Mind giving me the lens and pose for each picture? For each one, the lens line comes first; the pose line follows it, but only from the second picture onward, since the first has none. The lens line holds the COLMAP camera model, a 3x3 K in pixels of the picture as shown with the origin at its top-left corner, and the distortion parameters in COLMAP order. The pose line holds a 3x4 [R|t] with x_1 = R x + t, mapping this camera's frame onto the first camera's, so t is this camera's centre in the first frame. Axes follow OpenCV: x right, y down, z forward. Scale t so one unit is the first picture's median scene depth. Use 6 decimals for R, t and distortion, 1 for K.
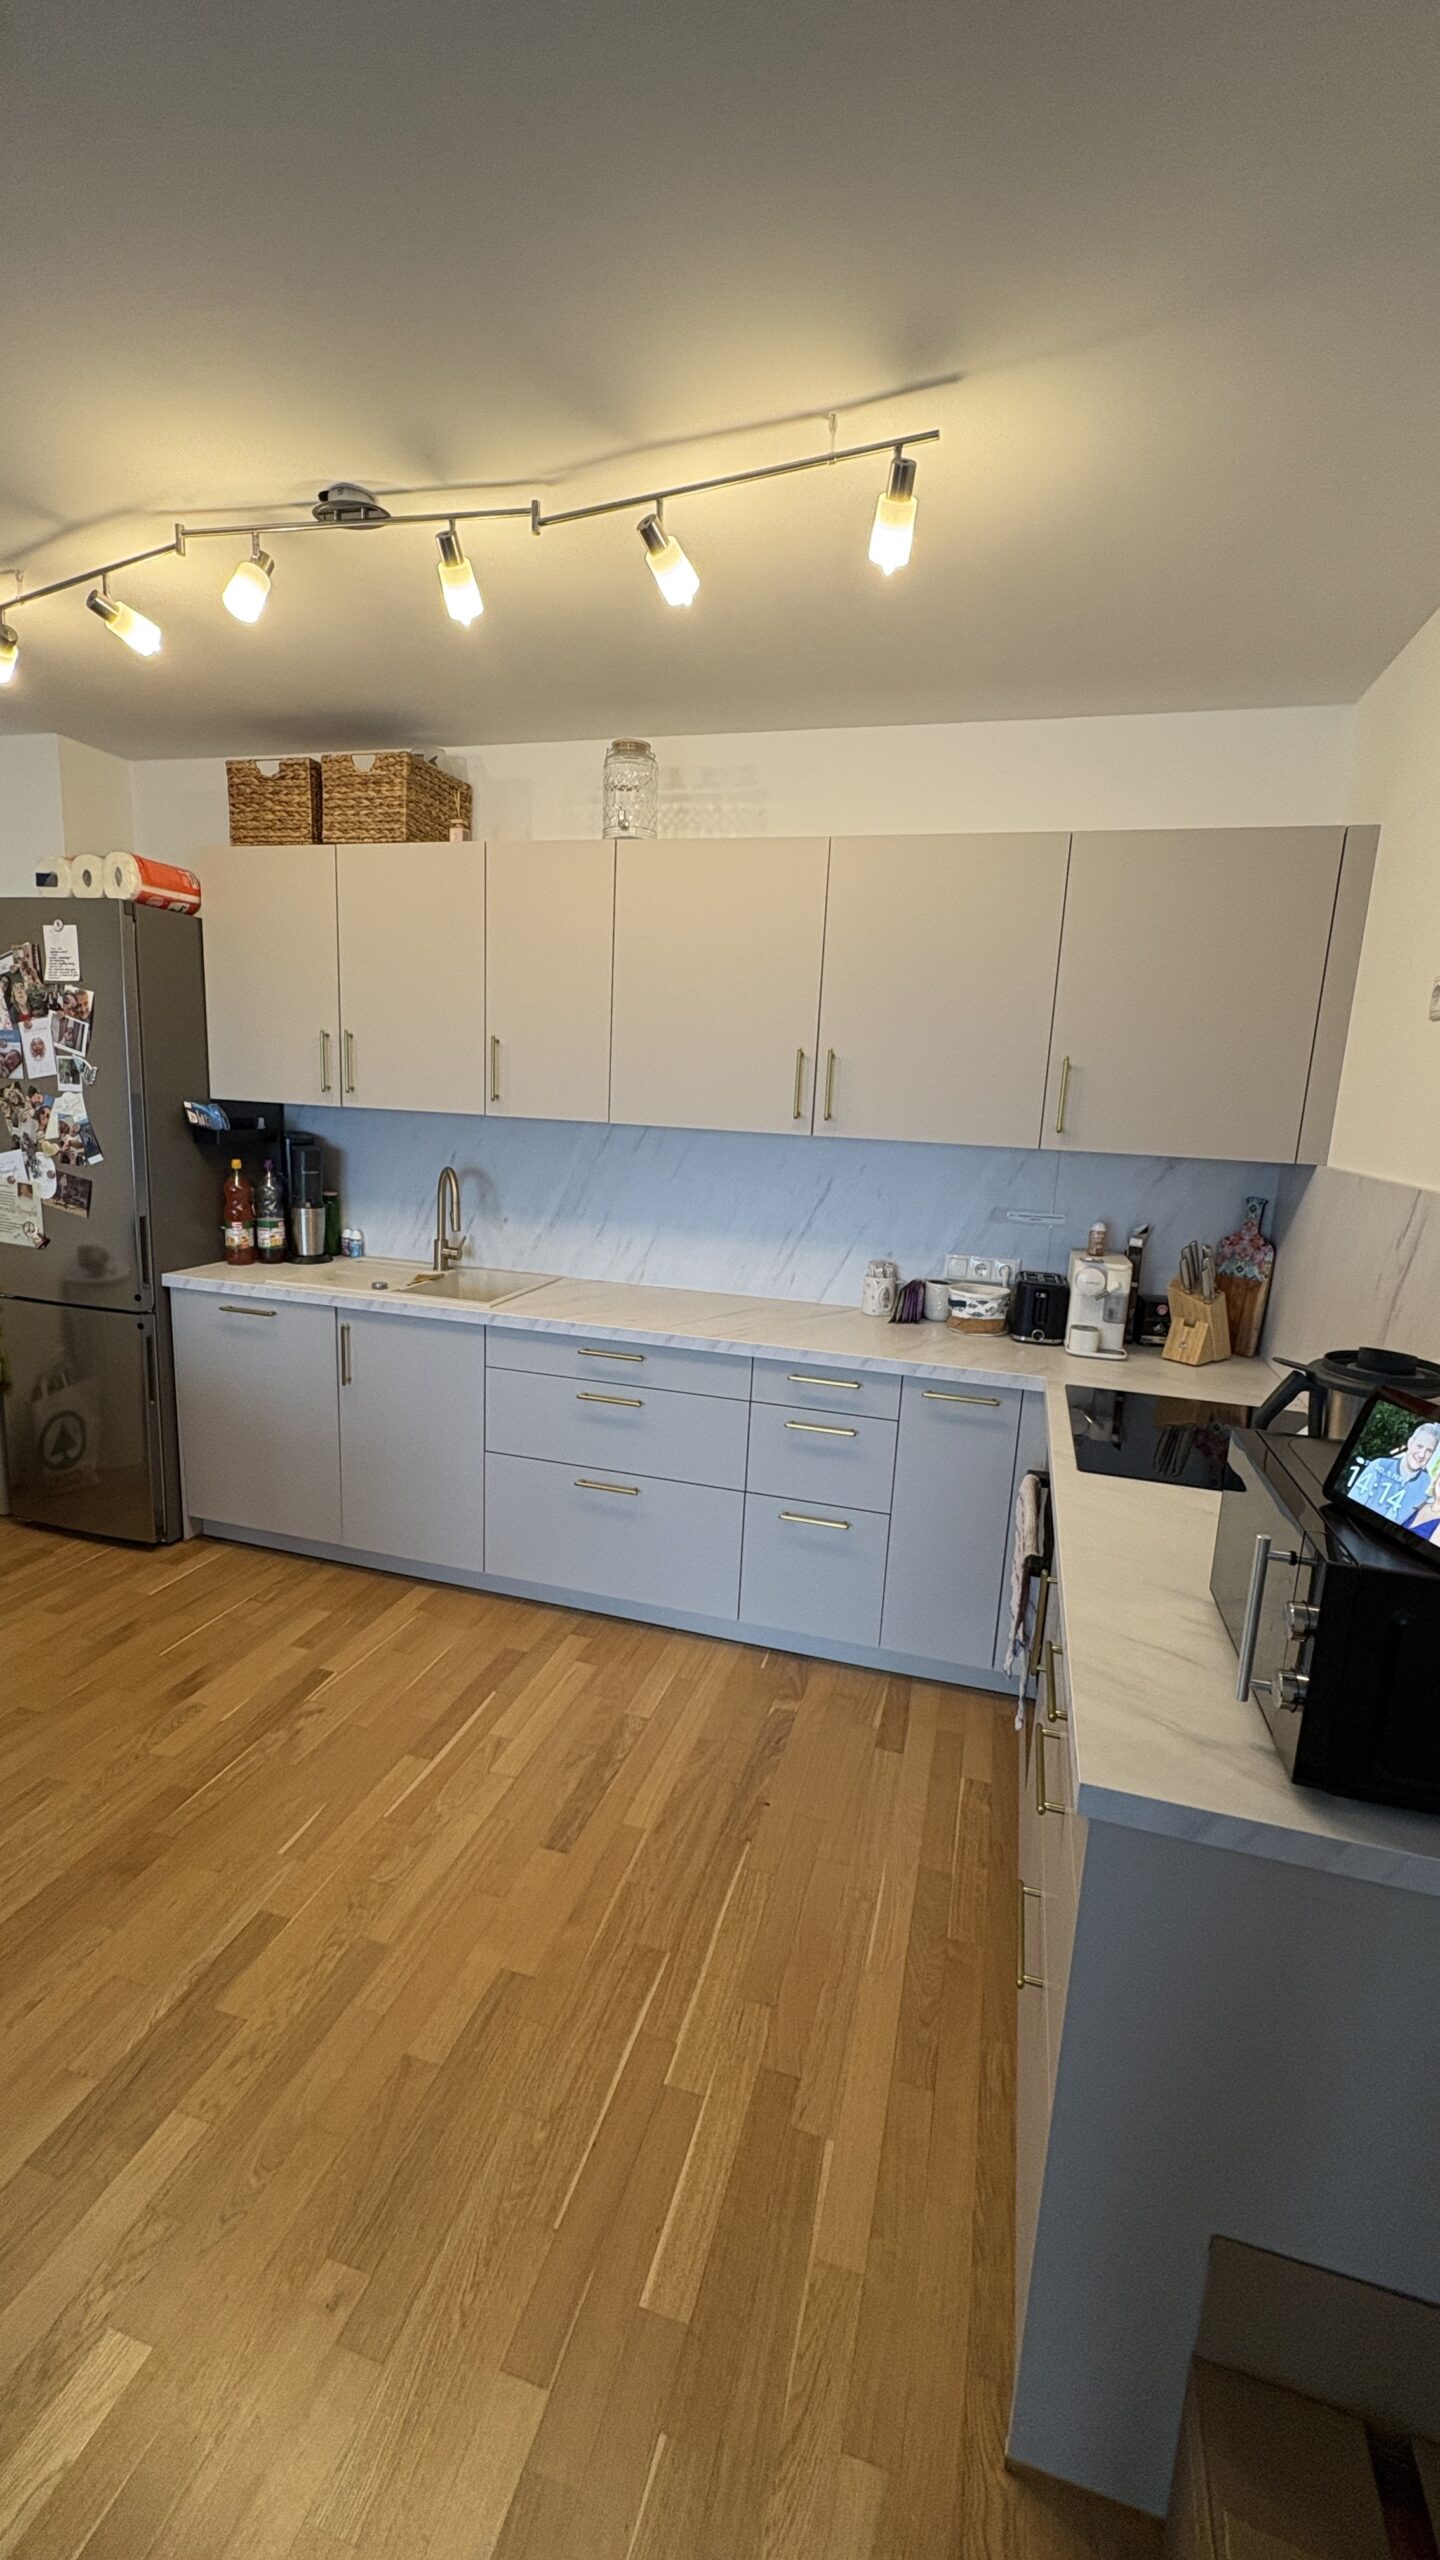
lens RADIAL K [[1024.3, 0, 717.1], [0, 1024.3, 1277.3], [0, 0, 1]] dist [-0.000047, 0.000001]
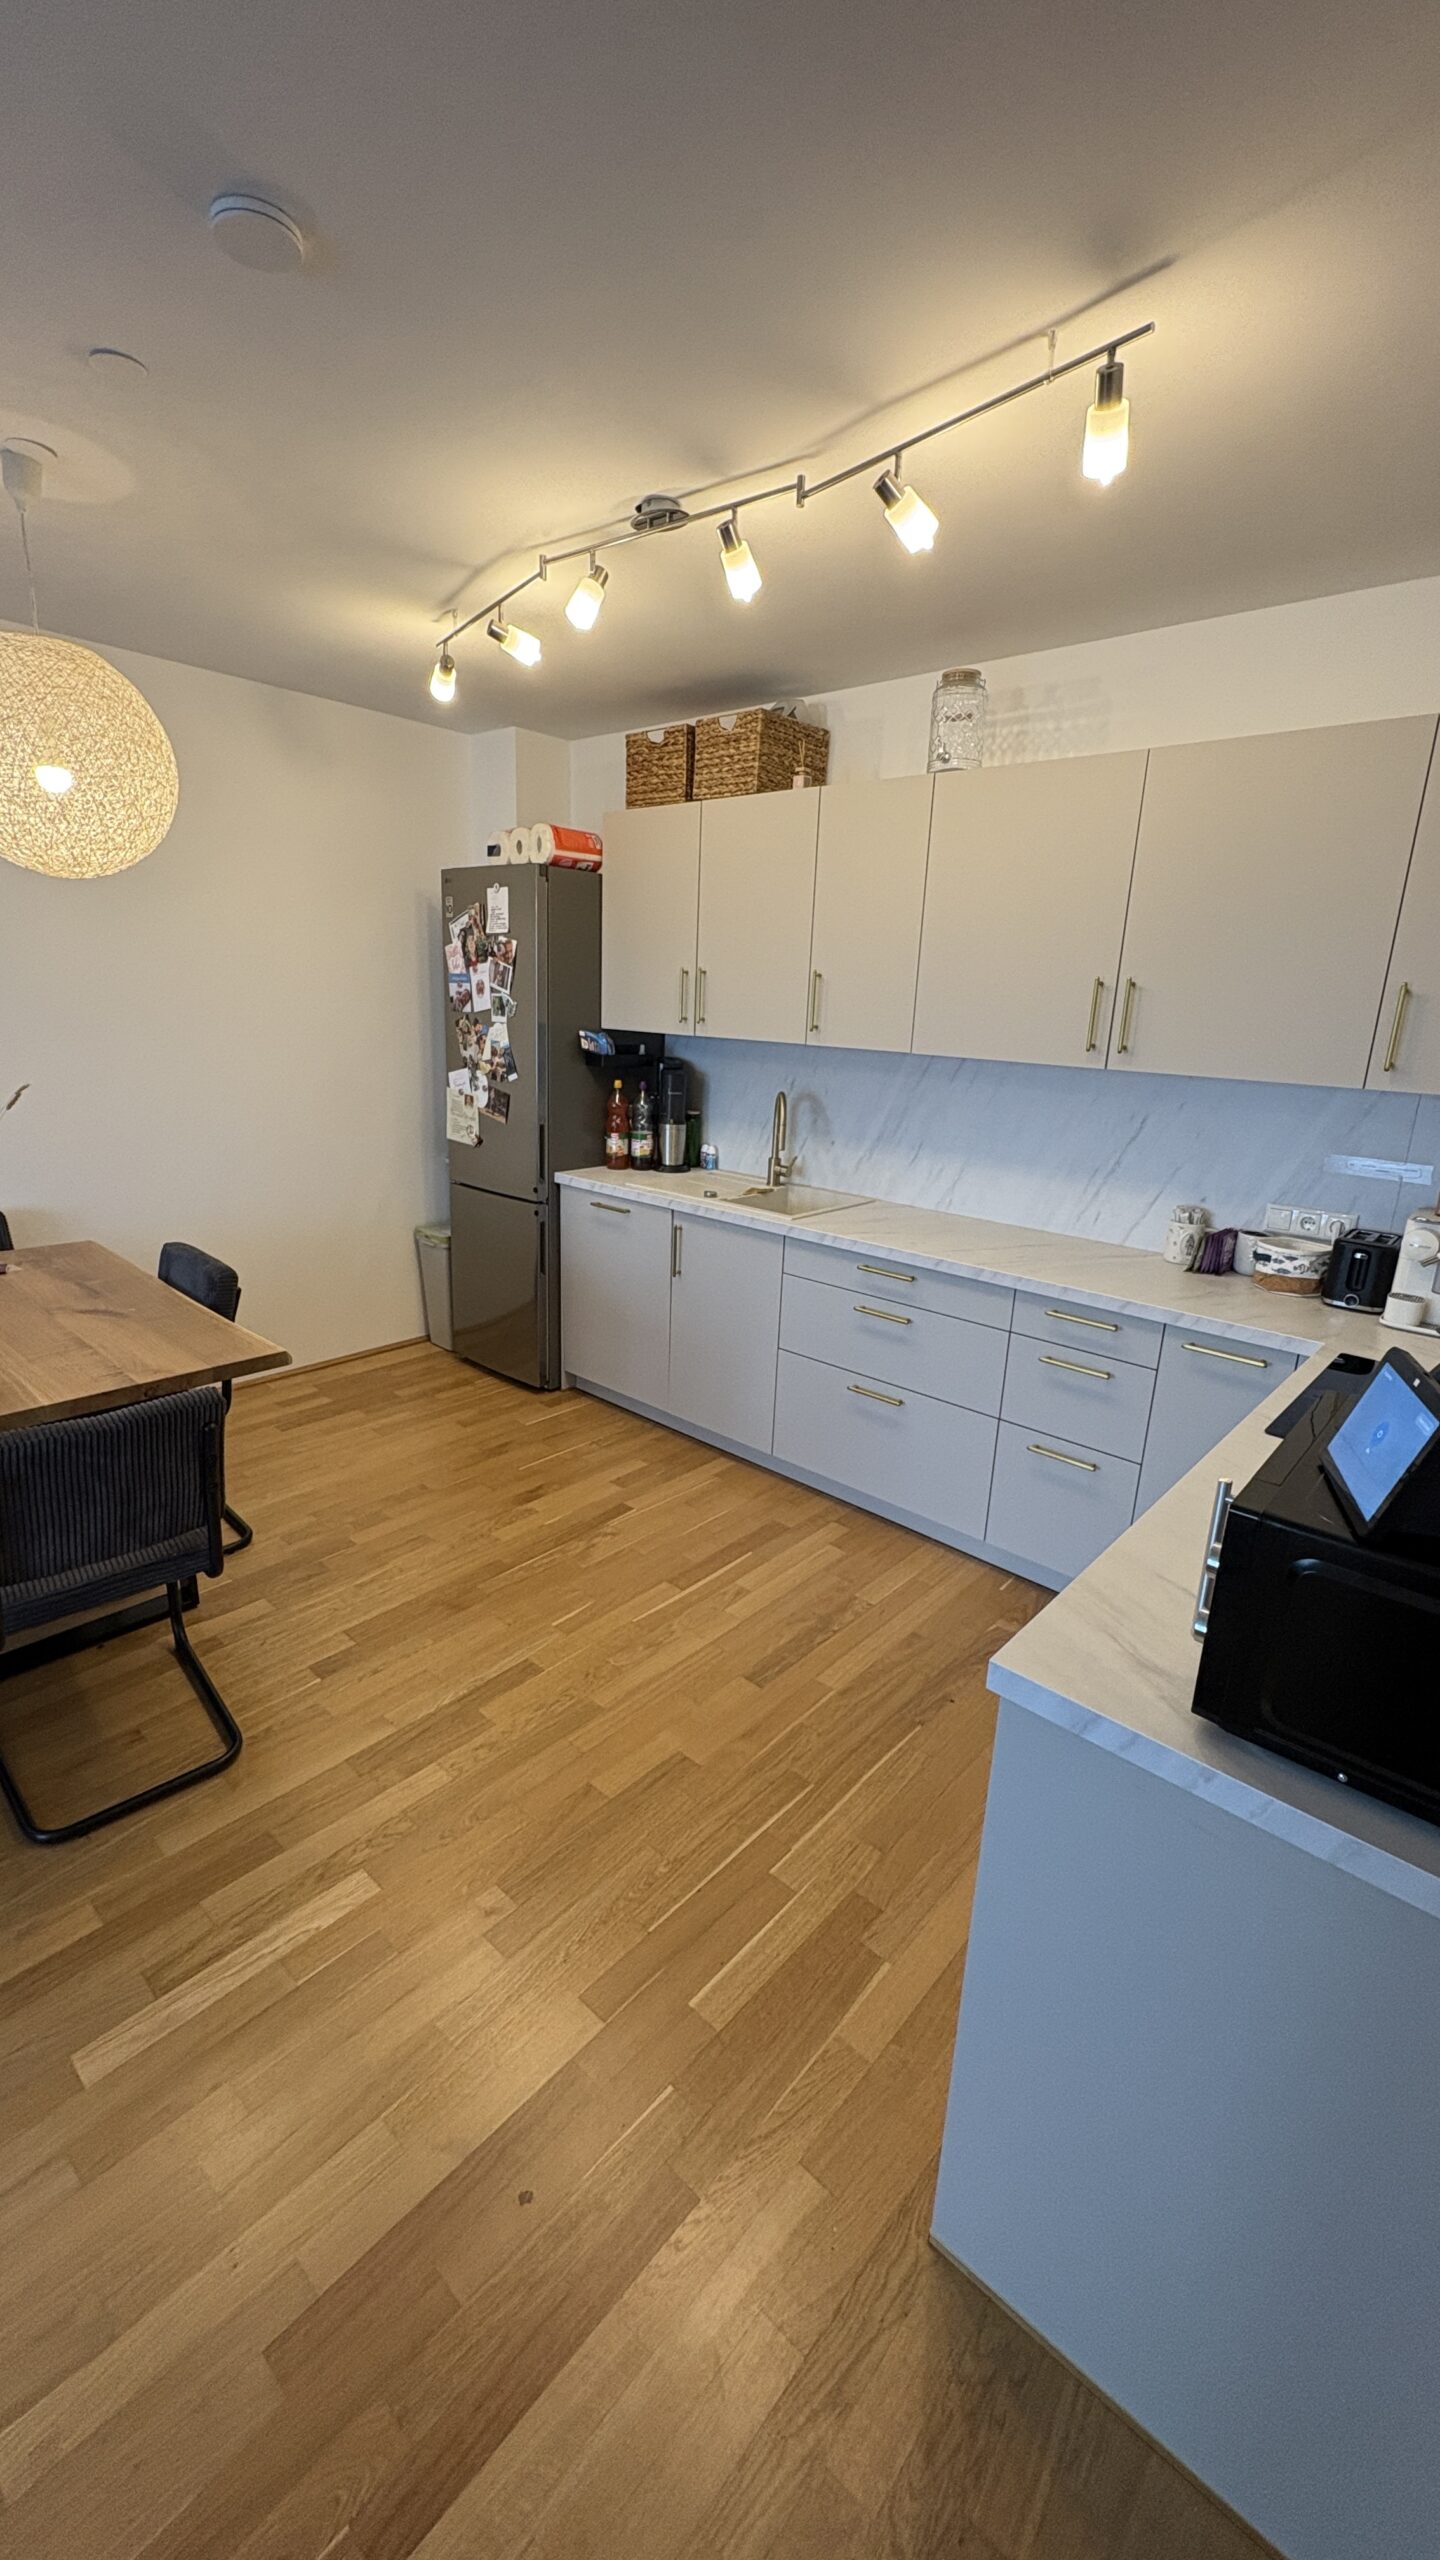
lens RADIAL K [[1024.3, 0, 717.1], [0, 1024.3, 1277.3], [0, 0, 1]] dist [-0.000047, 0.000001]
pose [[0.901490, 0.105206, -0.419818, 0.182692], [-0.077129, 0.993531, 0.083357, 0.004711], [0.425871, -0.042765, 0.903773, -0.039032]]
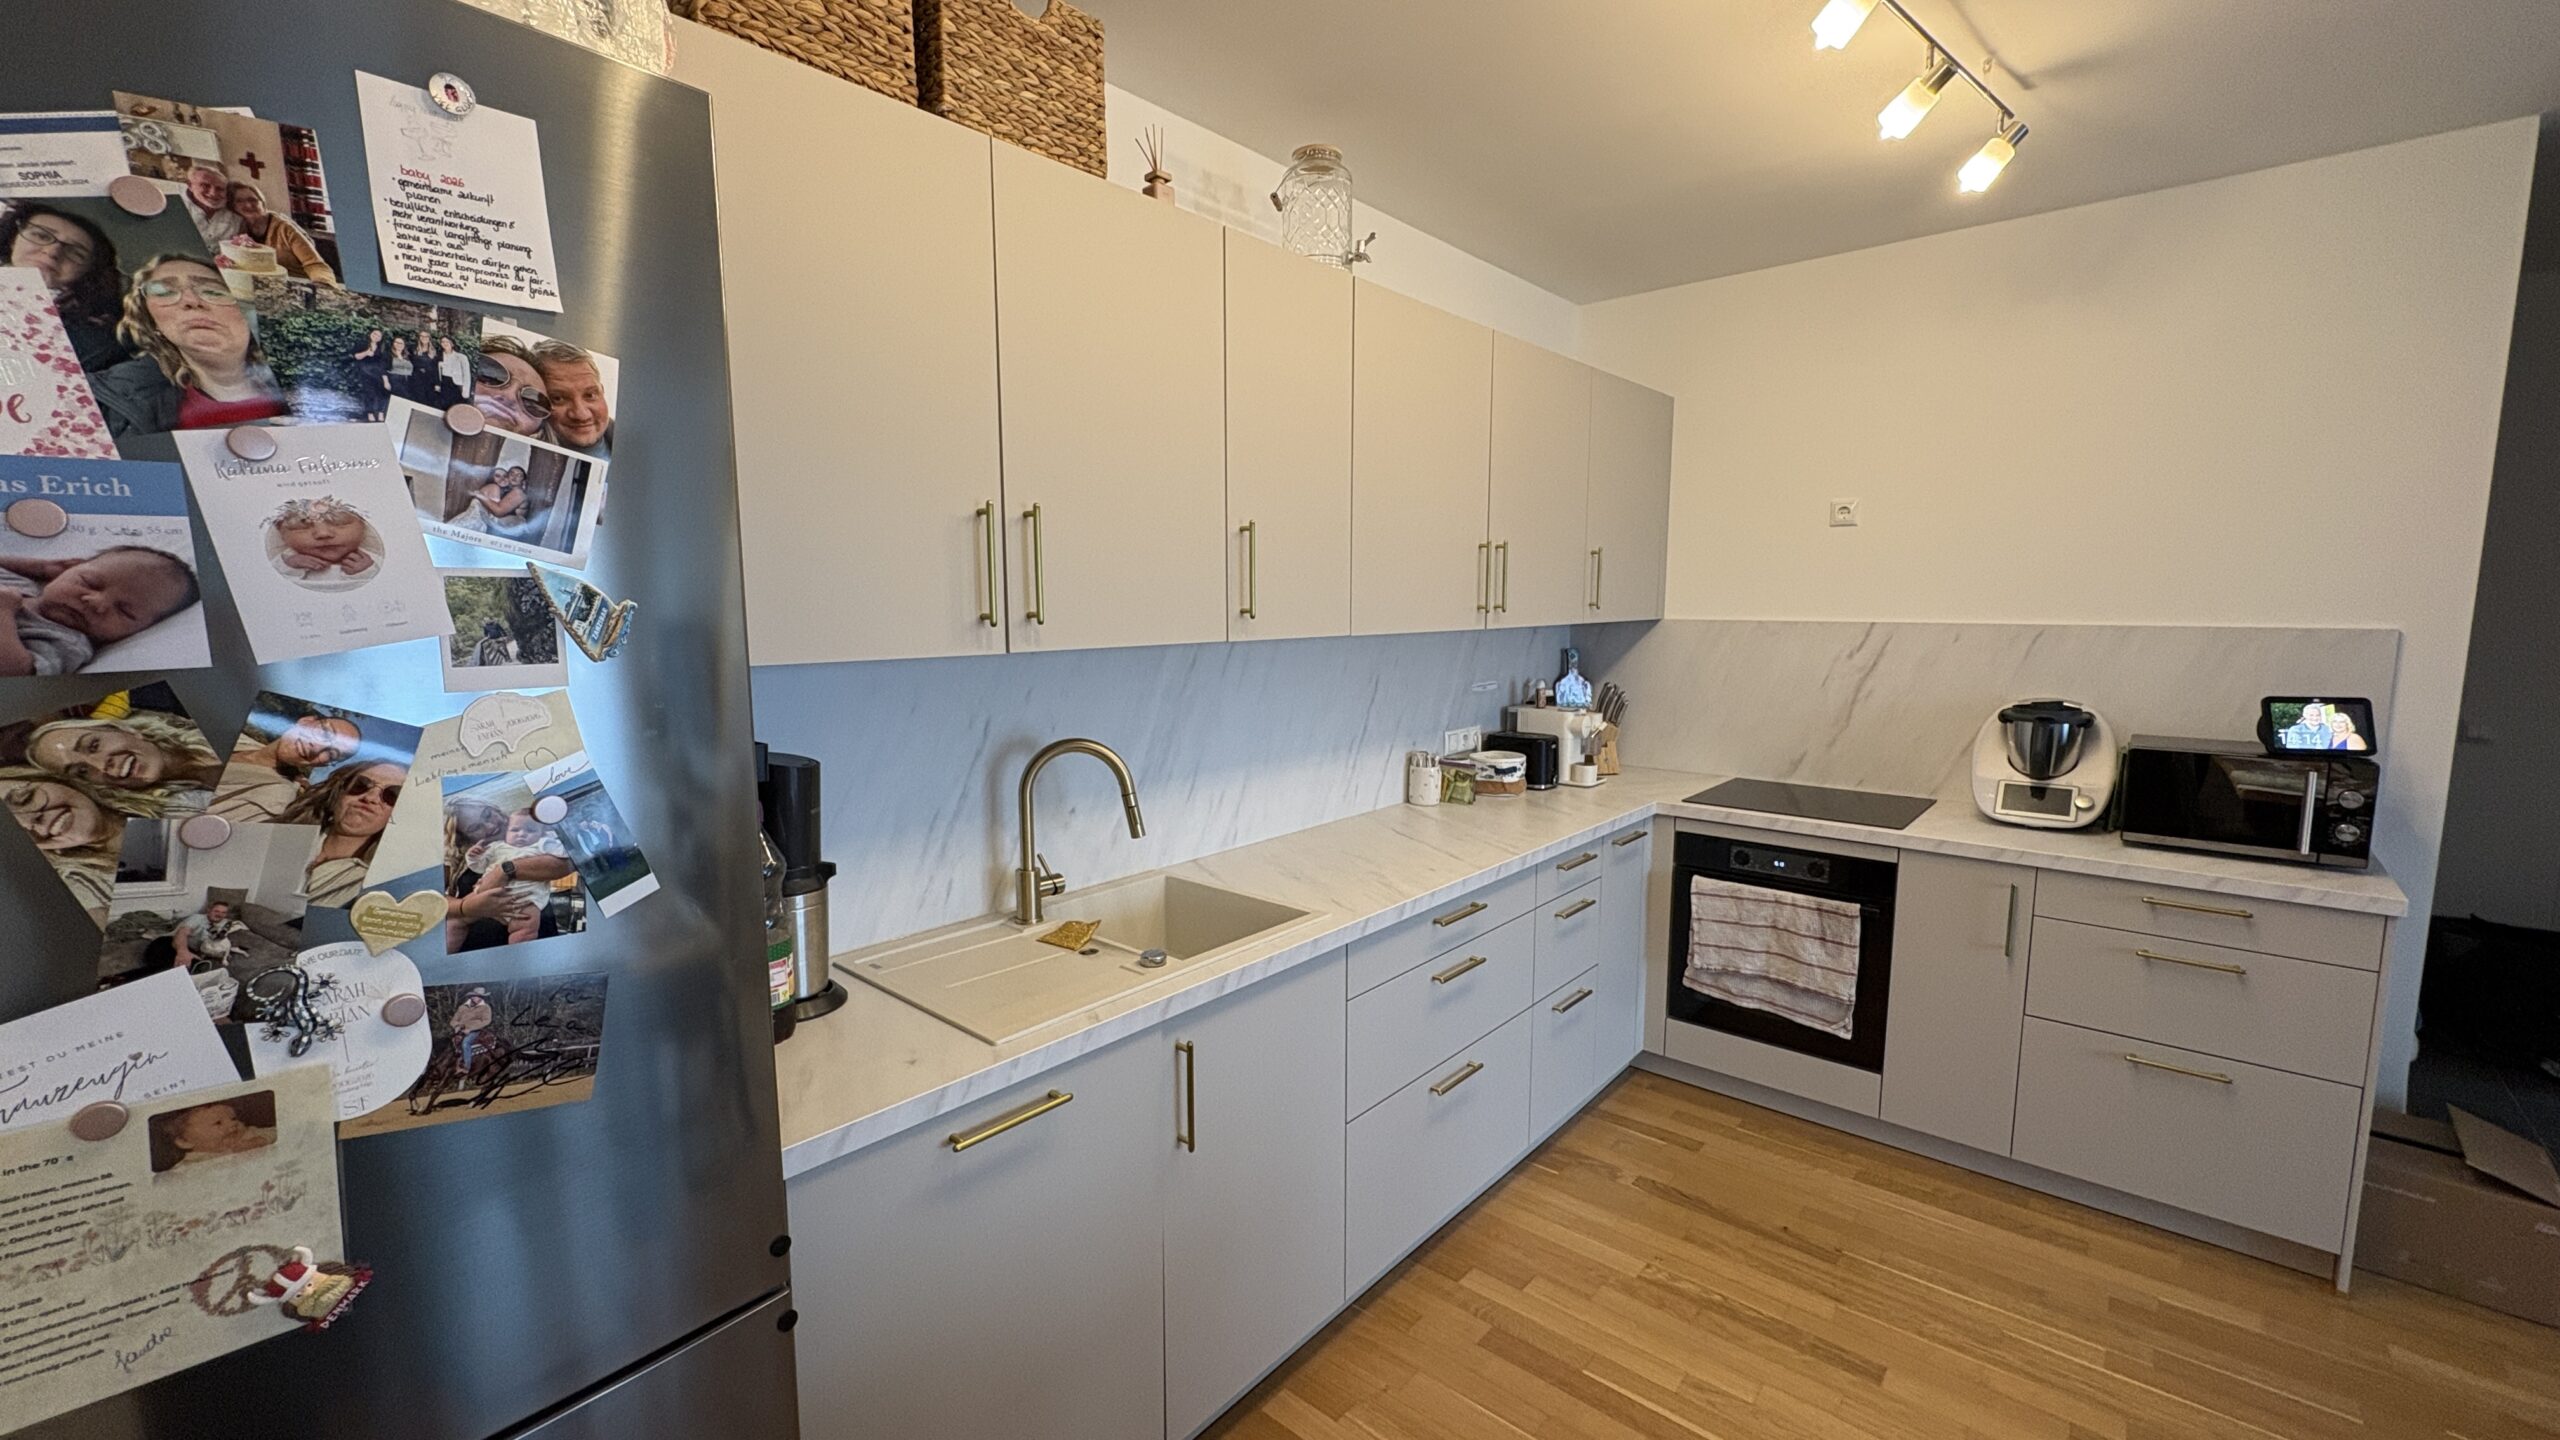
lens RADIAL K [[1024.3, 0, 1272.0], [0, 1024.3, 720.8], [0, 0, 1]] dist [-0.000047, 0.000001]
pose [[0.425120, -0.158358, 0.891177, -0.850159], [0.193720, 0.977681, 0.081319, -0.165860], [-0.884164, 0.138068, 0.446309, 0.732996]]
